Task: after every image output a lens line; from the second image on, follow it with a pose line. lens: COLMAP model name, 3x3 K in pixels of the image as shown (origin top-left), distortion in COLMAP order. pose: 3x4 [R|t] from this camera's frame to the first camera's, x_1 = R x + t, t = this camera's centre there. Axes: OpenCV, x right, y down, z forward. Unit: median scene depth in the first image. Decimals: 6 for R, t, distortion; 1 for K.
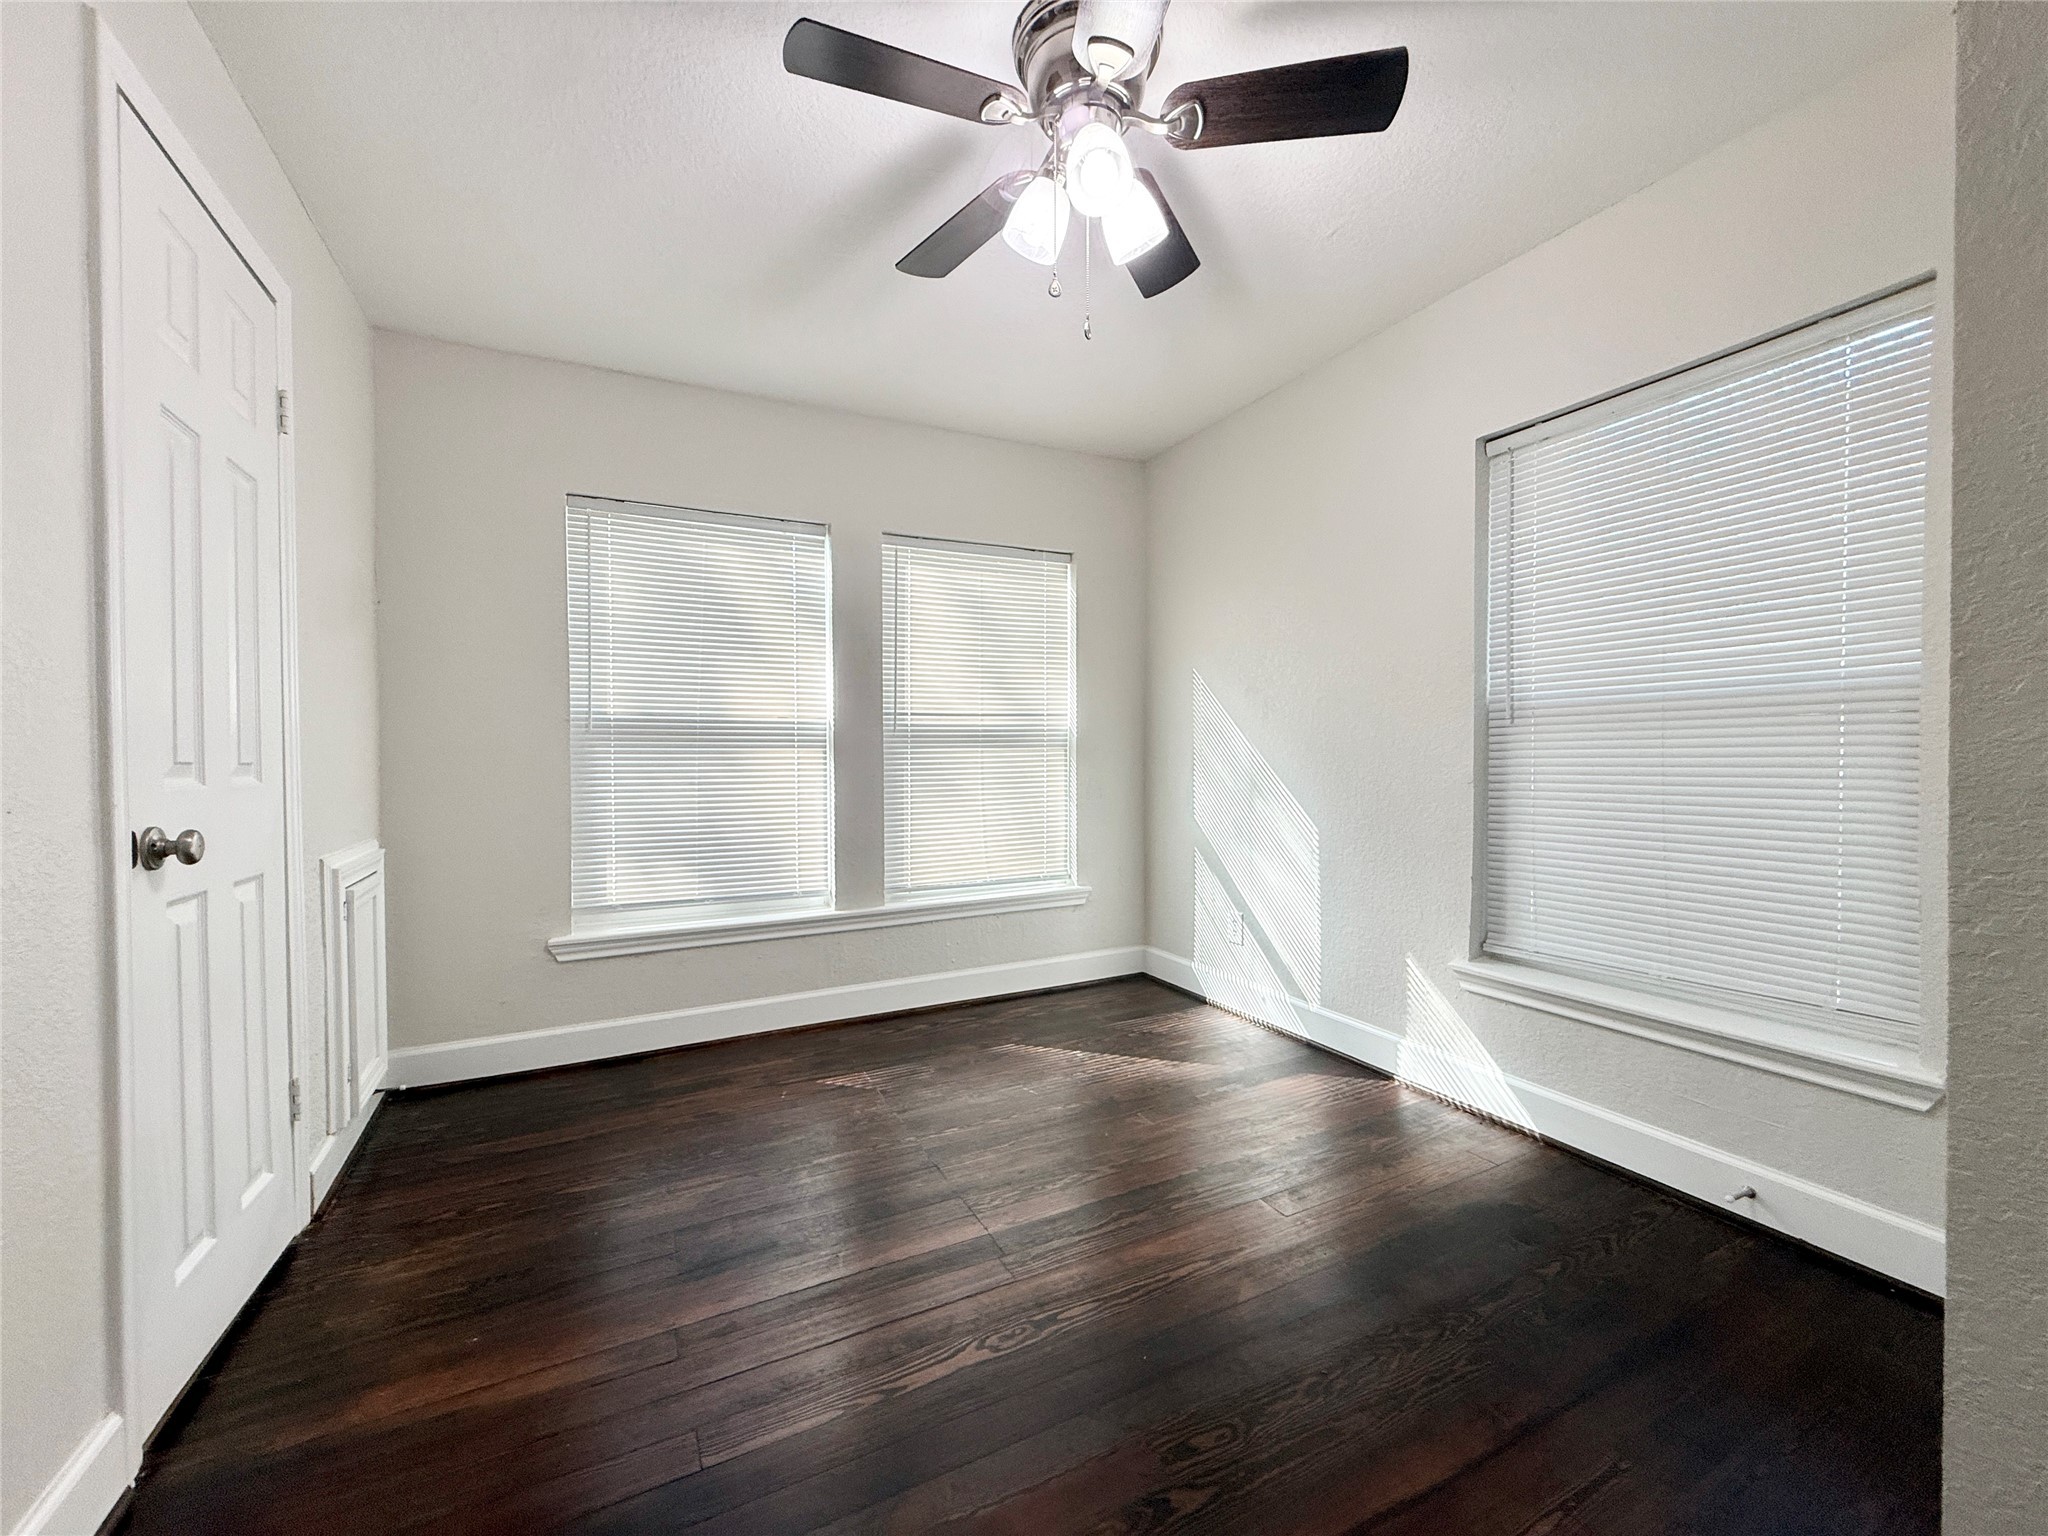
lens RADIAL K [[816.8, 0, 1019.3], [0, 816.8, 769.1], [0, 0, 1]] dist [0.000704, 0.000266]
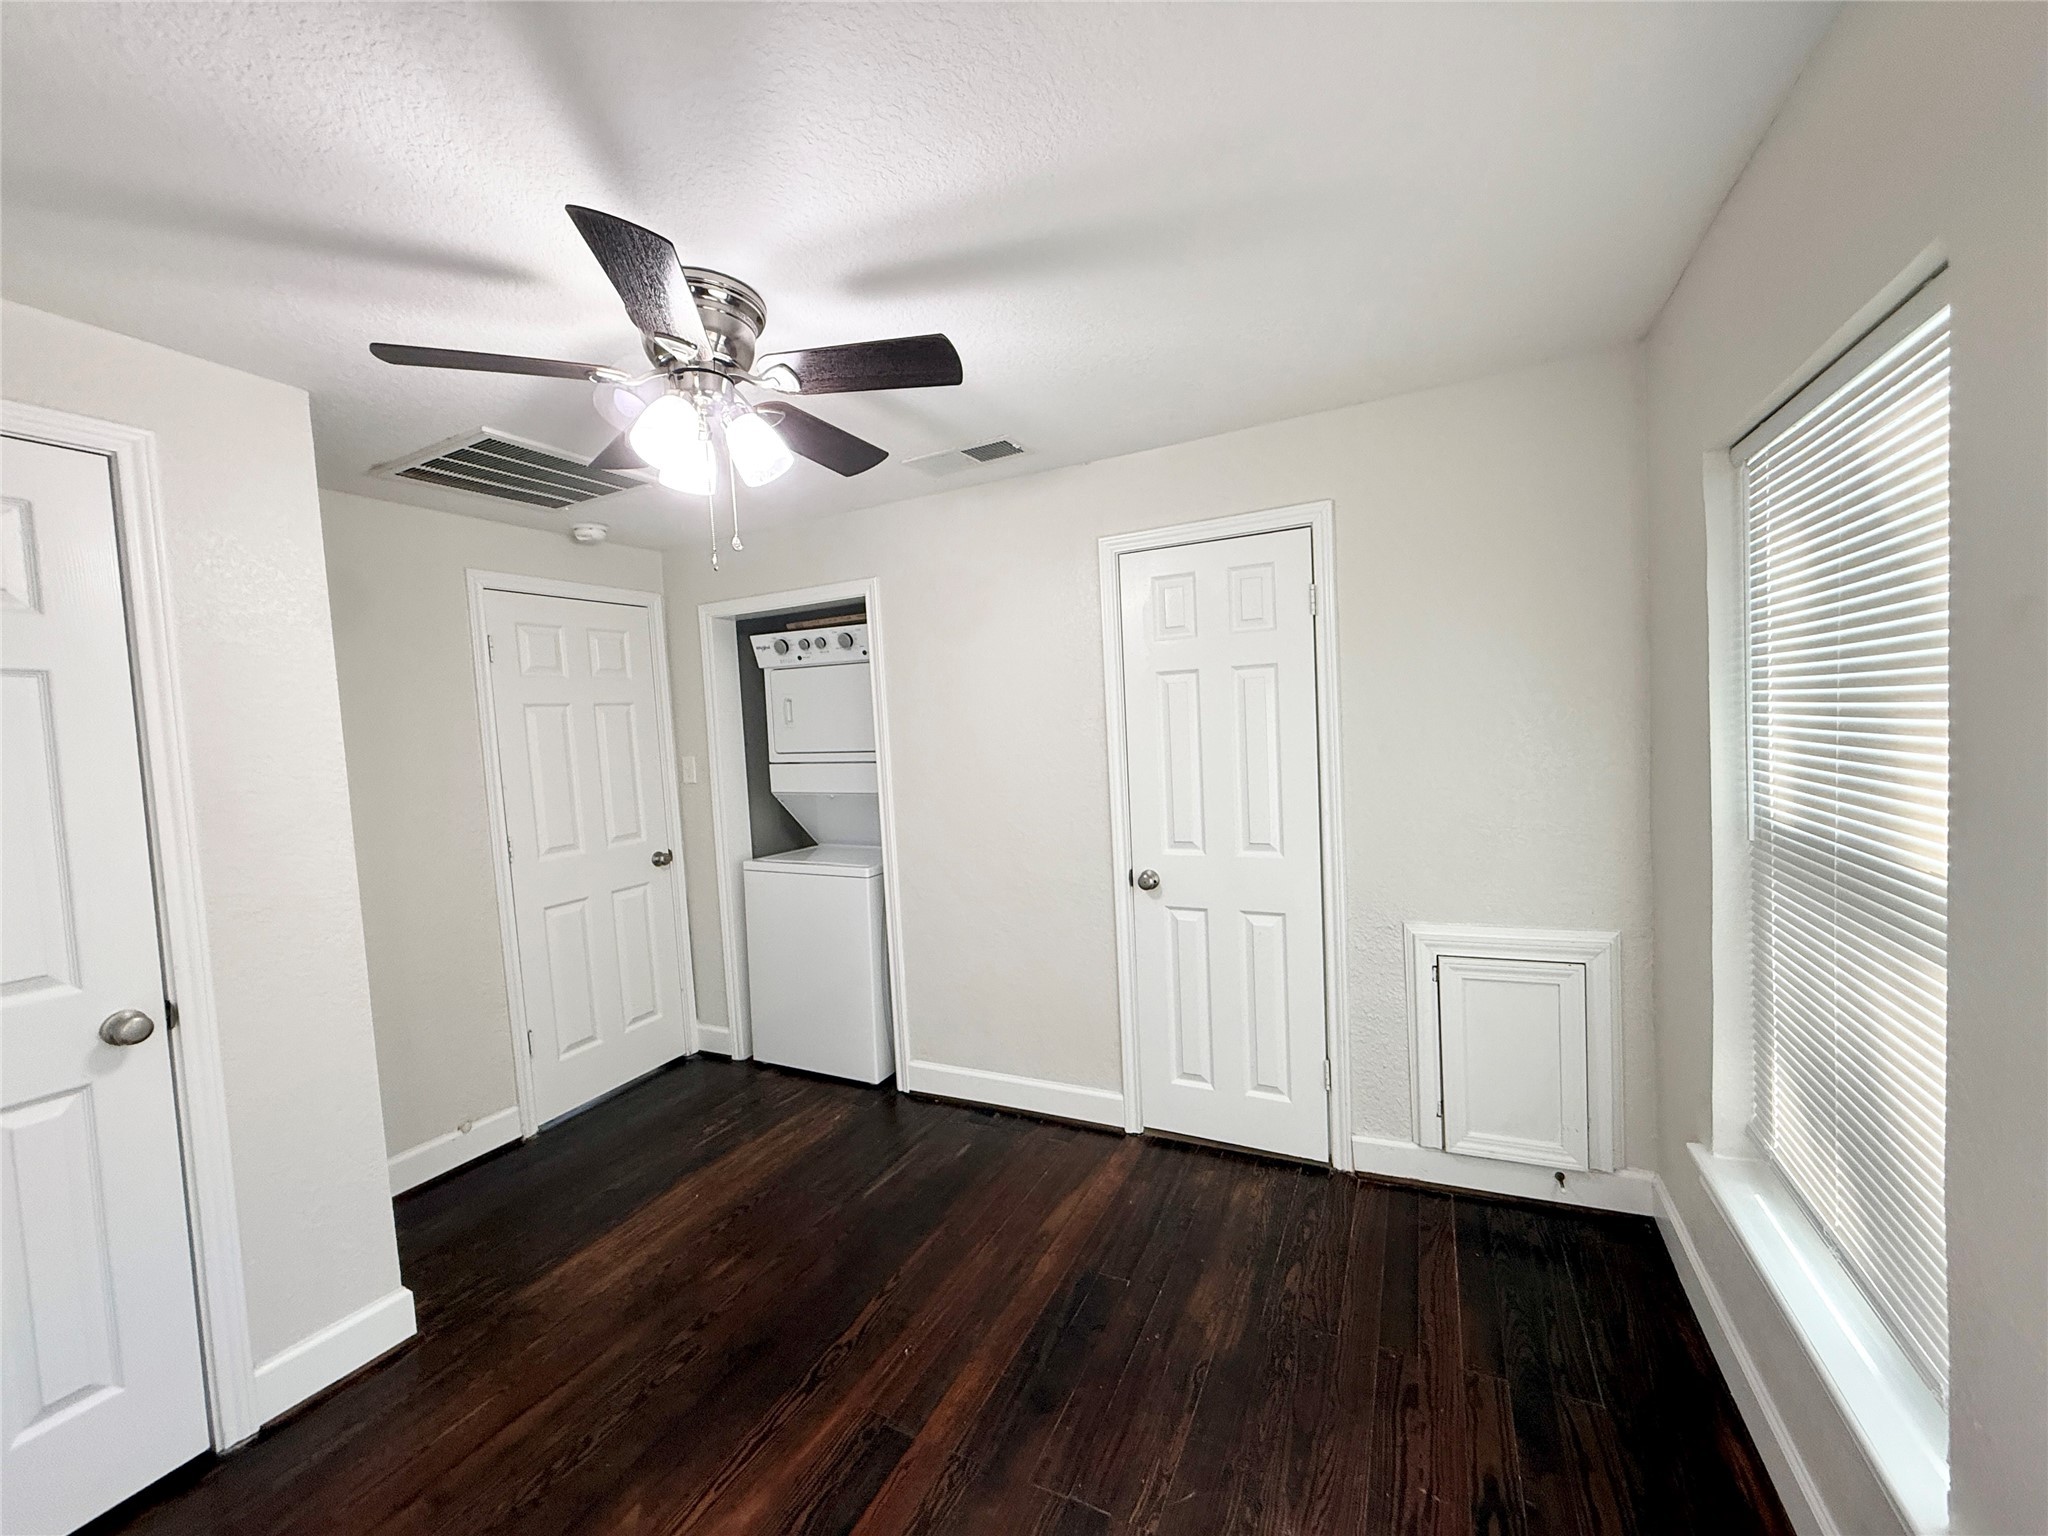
lens RADIAL K [[816.8, 0, 1019.3], [0, 816.8, 769.1], [0, 0, 1]] dist [0.000704, 0.000266]
pose [[-0.791006, 0.075963, -0.607075, 0.423578], [0.049818, 0.996964, 0.059838, -0.274582], [0.609777, 0.017089, -0.792389, 1.962489]]
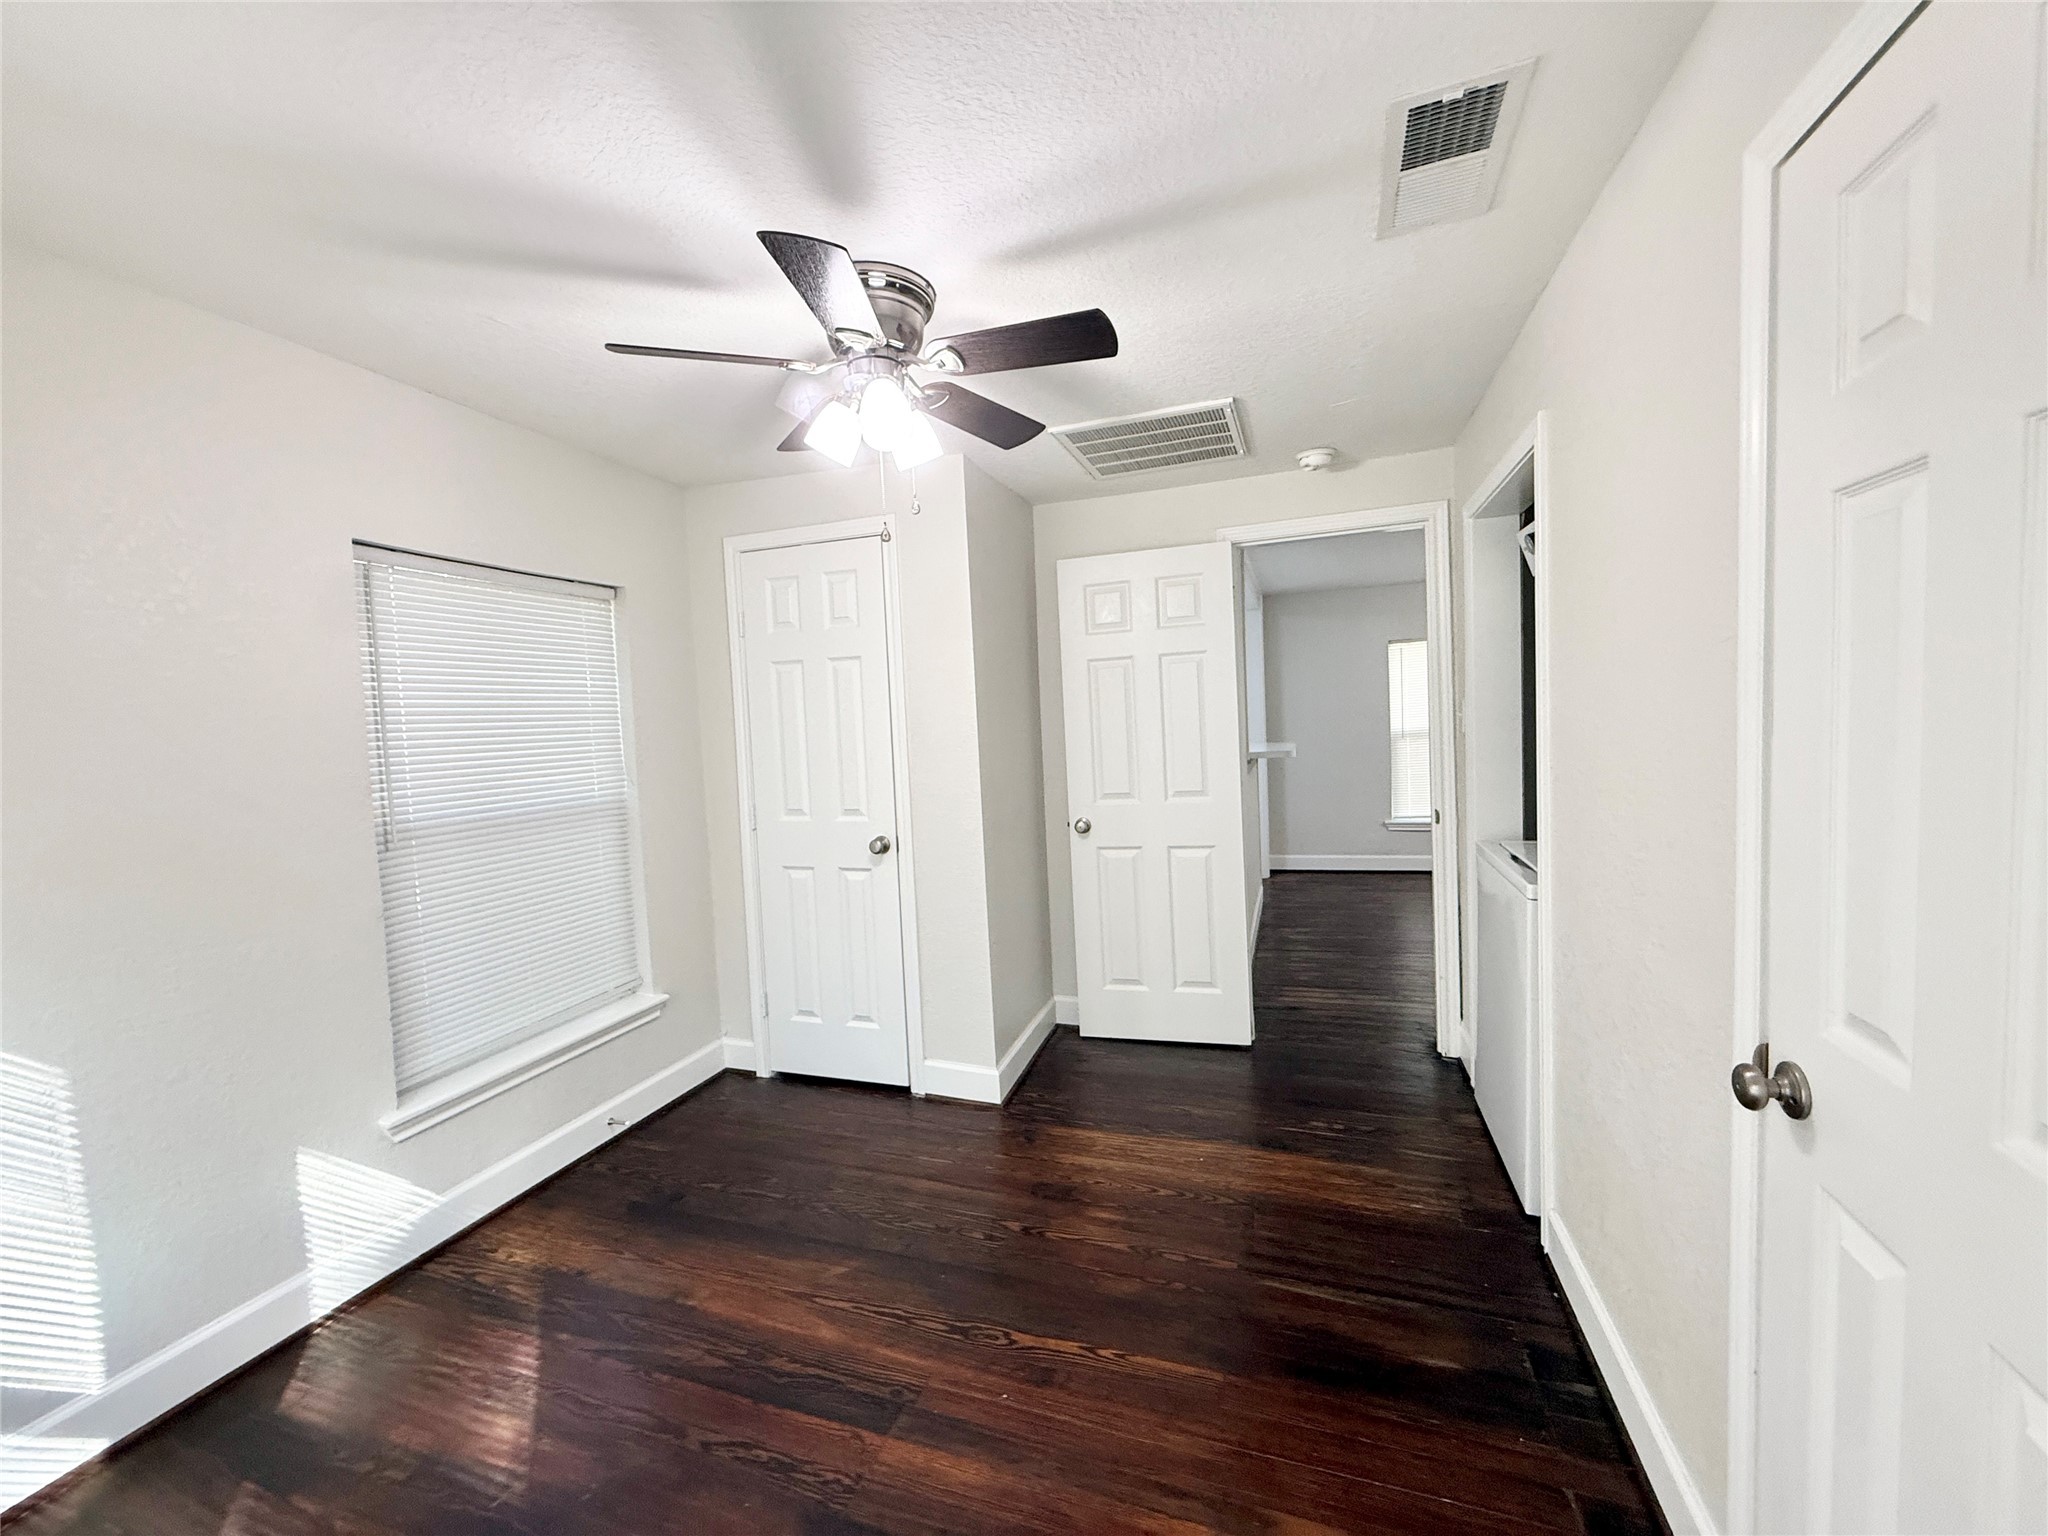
lens RADIAL K [[816.8, 0, 1019.3], [0, 816.8, 769.1], [0, 0, 1]] dist [0.000704, 0.000266]
pose [[-0.701378, -0.005908, 0.712765, -0.840972], [0.057147, 0.996281, 0.064492, -0.232964], [-0.710495, 0.085966, -0.698432, 1.586674]]
